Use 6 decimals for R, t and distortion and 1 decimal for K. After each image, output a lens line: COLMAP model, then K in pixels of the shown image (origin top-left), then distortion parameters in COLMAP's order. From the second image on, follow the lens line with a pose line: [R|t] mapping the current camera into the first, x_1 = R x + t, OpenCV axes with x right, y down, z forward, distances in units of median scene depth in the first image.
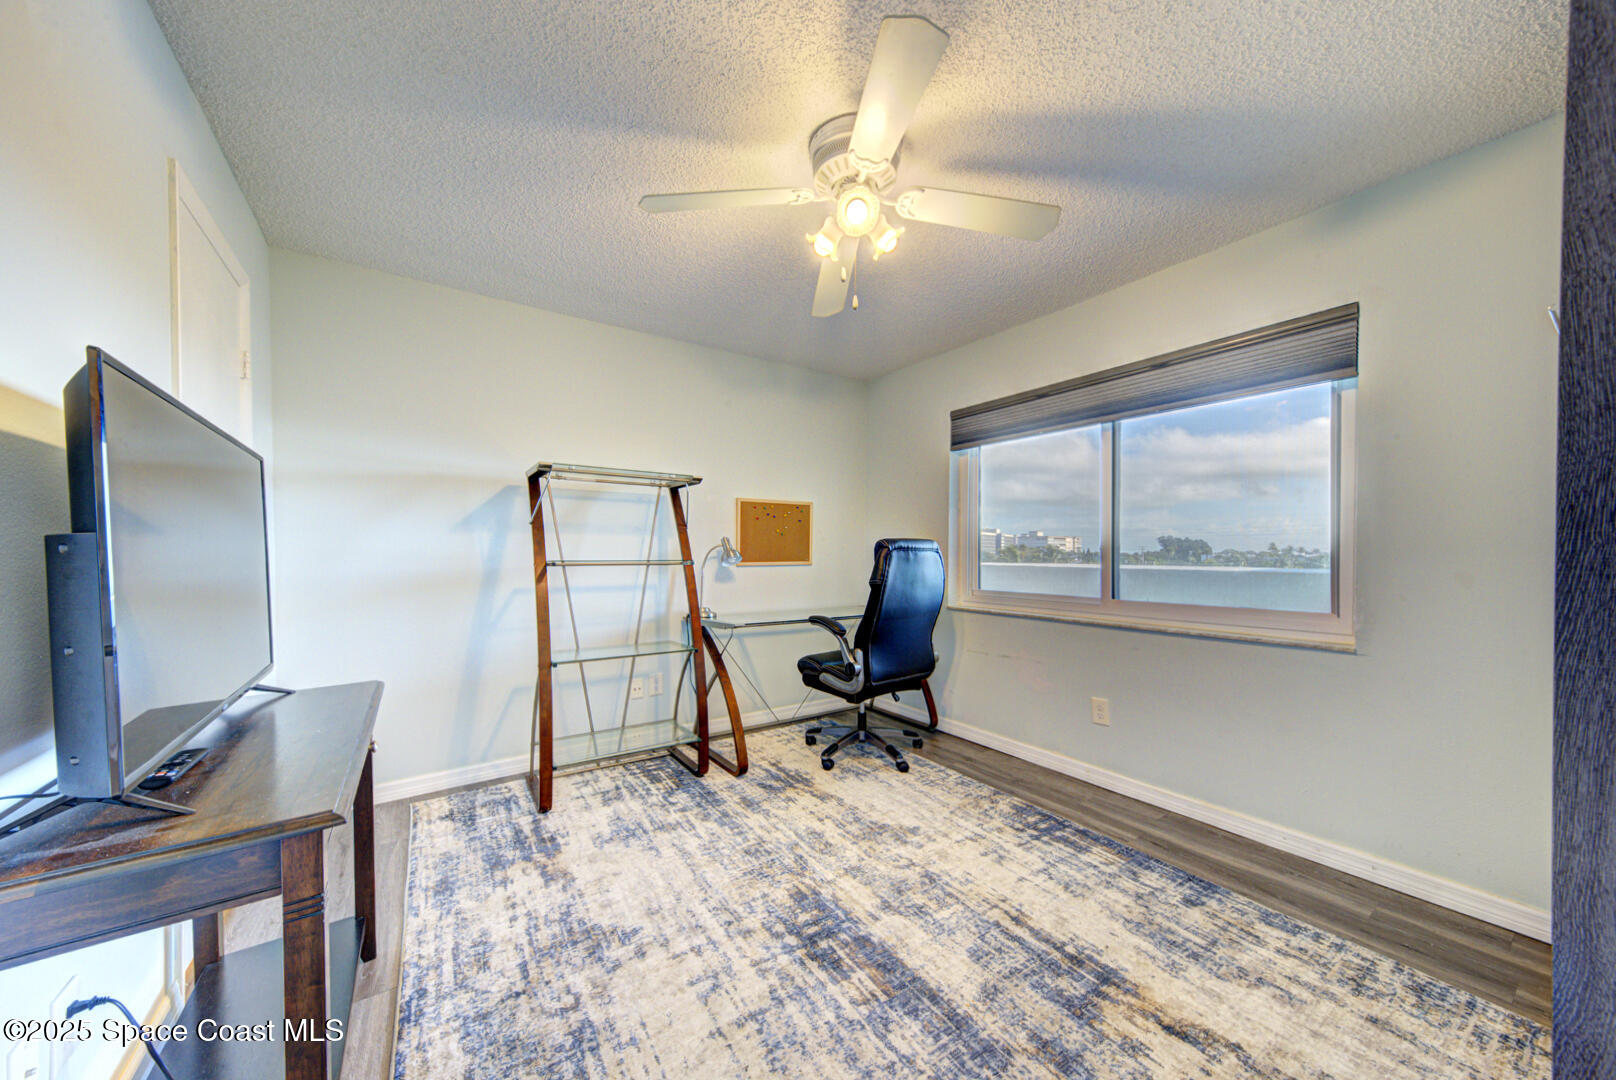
lens RADIAL K [[558.1, 0, 816.7], [0, 558.1, 539.2], [0, 0, 1]] dist [0.018382, -0.000904]
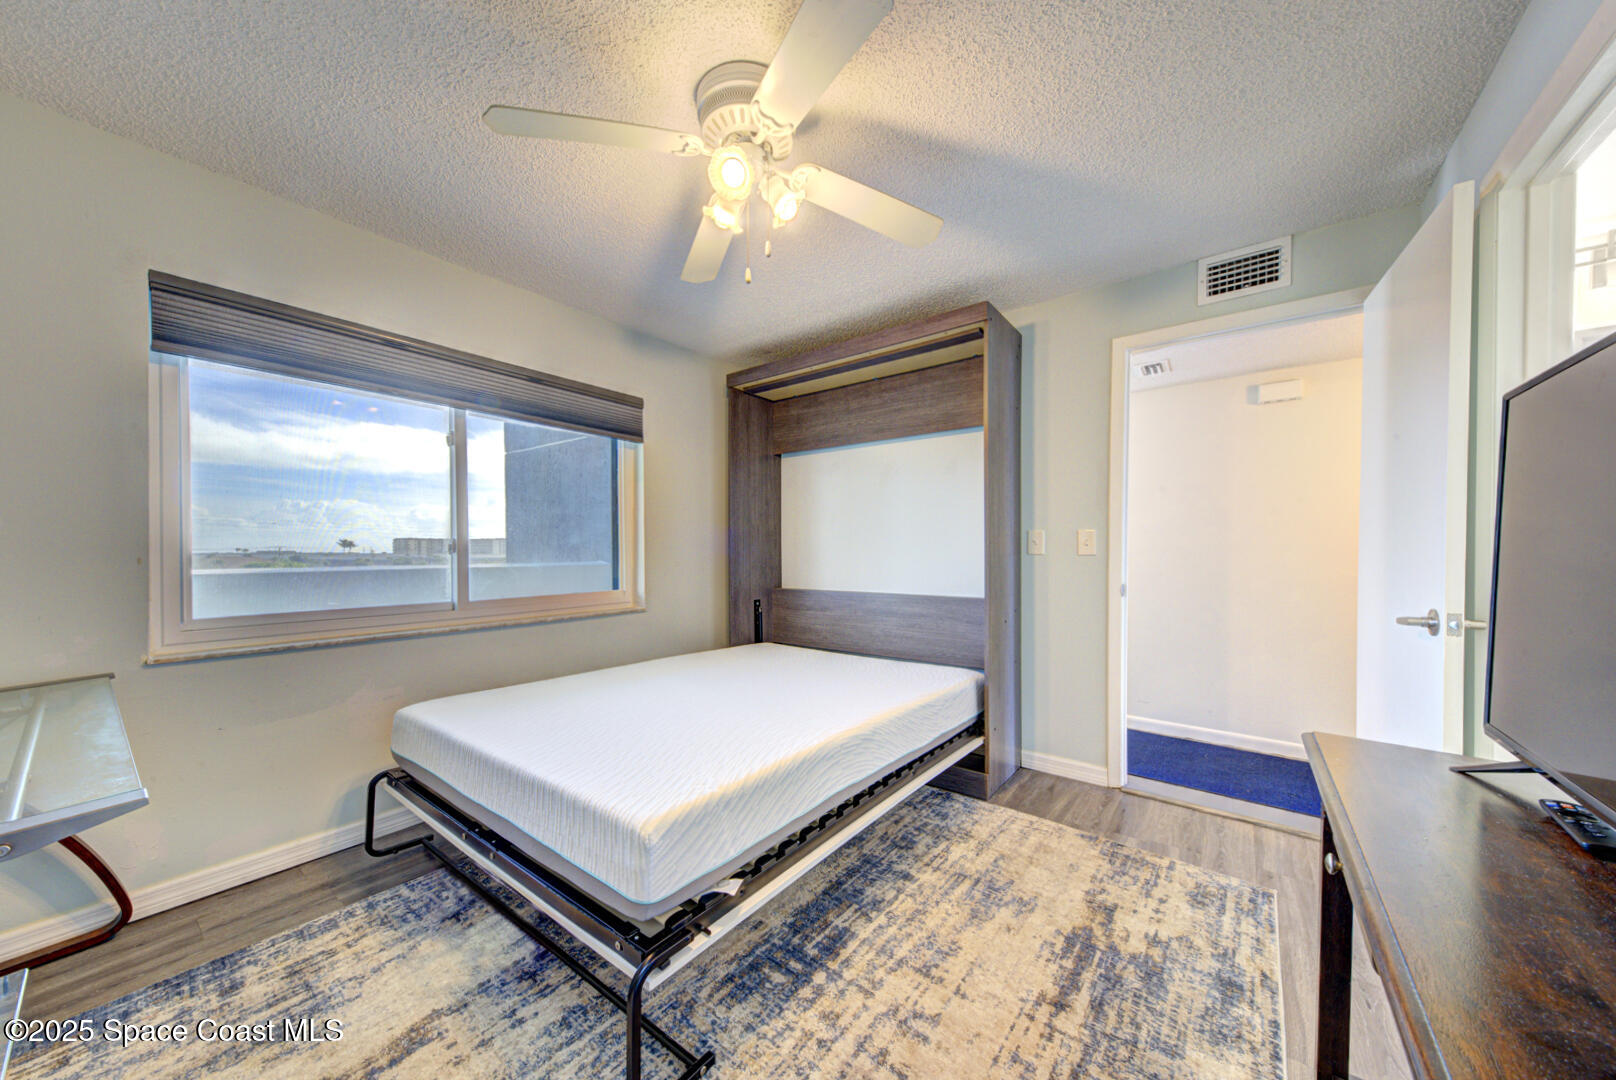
lens RADIAL K [[558.1, 0, 786.1], [0, 558.1, 554.7], [0, 0, 1]] dist [0.018382, -0.000904]
pose [[-0.283234, -0.006675, 0.959027, -0.824312], [-0.020065, 0.999798, 0.001033, 0.026823], [-0.958841, -0.018951, -0.283311, 1.212391]]
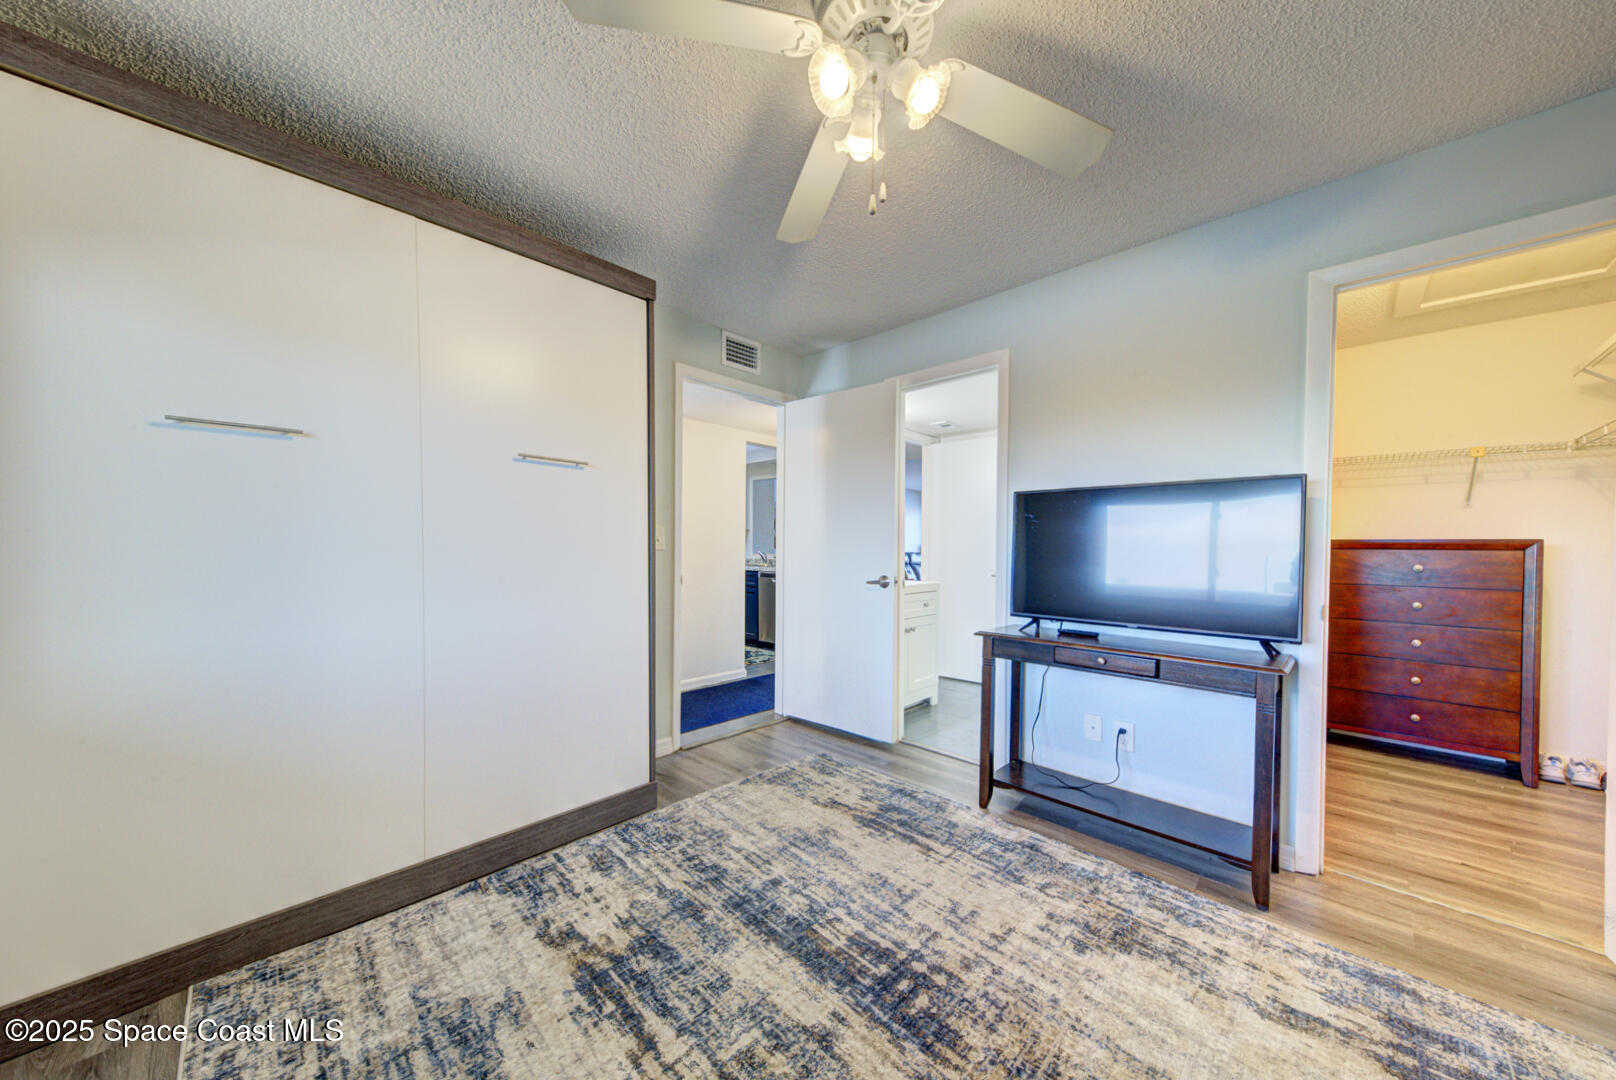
lens RADIAL K [[558.1, 0, 821.1], [0, 558.1, 554.3], [0, 0, 1]] dist [0.018382, -0.000904]
pose [[-0.977867, -0.003429, -0.209198, 0.283185], [-0.002329, 0.999982, -0.005507, 0.034121], [0.209213, -0.004898, -0.977858, 1.722082]]
